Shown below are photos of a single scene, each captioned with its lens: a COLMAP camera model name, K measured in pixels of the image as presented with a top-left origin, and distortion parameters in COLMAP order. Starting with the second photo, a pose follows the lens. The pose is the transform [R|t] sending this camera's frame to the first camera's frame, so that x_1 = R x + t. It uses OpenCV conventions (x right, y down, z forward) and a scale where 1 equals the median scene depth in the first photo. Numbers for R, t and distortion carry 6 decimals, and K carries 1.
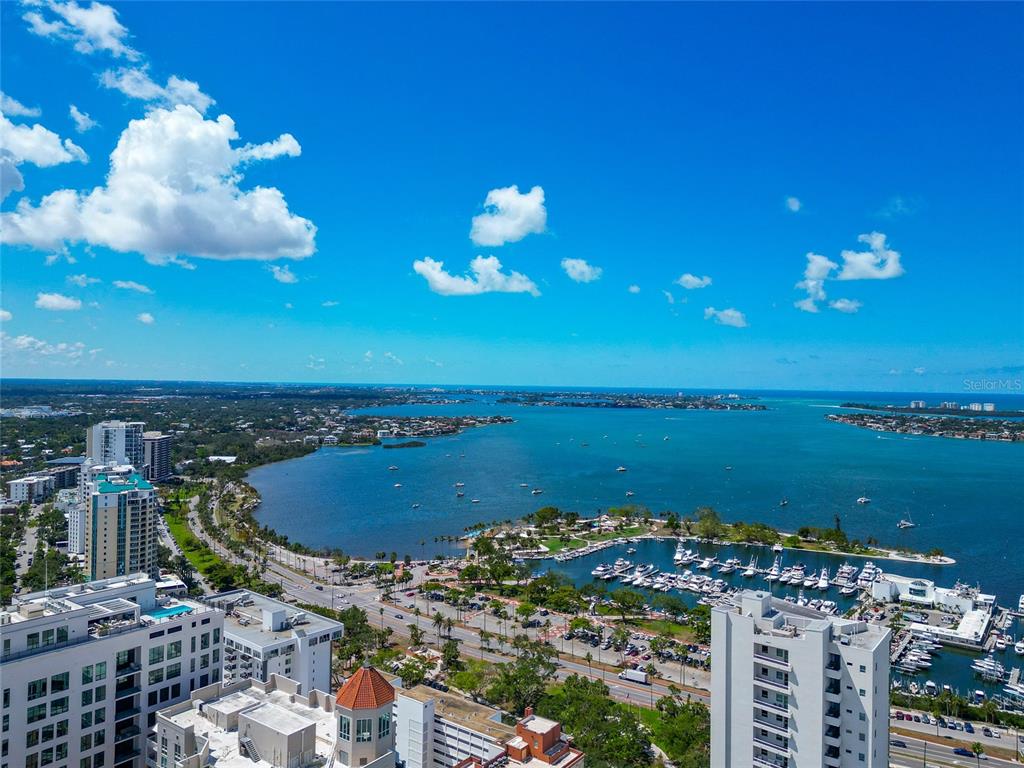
lens RADIAL K [[741.4, 0, 489.5], [0, 741.4, 371.7], [0, 0, 1]] dist [0.088410, -0.069524]
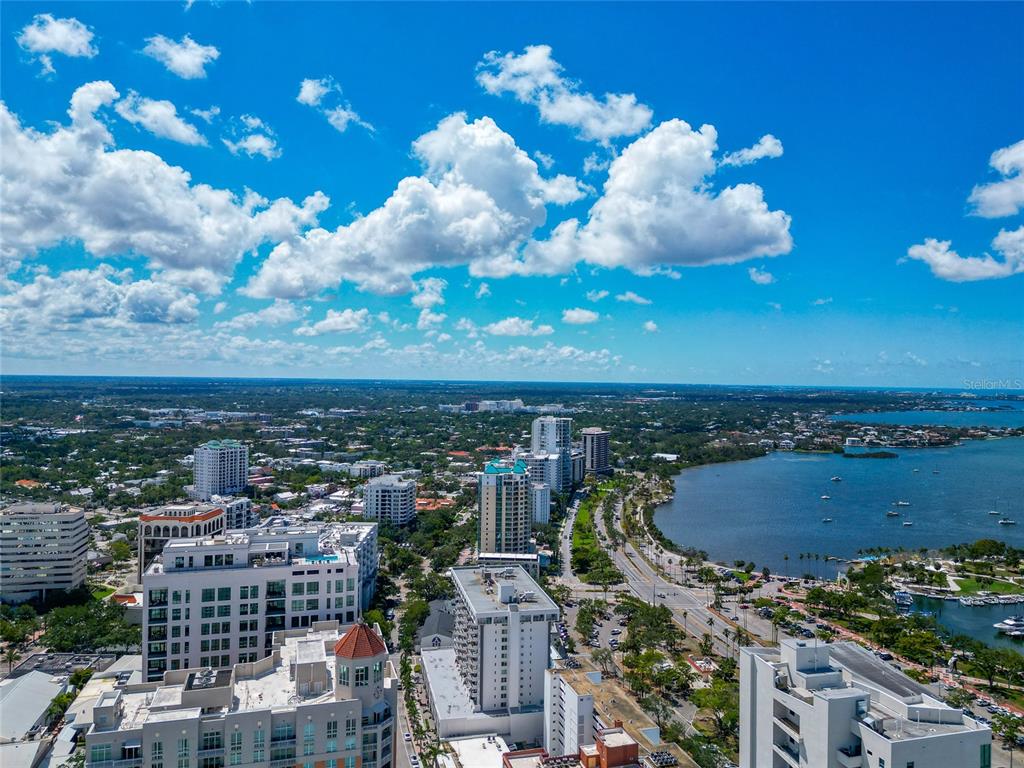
lens RADIAL K [[740.6, 0, 514.0], [0, 740.6, 385.0], [0, 0, 1]] dist [0.078528, -0.070908]
pose [[0.806516, 0.001487, -0.591210, 0.221351], [0.006362, 0.999917, 0.011194, 0.006333], [0.591178, -0.012789, 0.806440, 0.073267]]
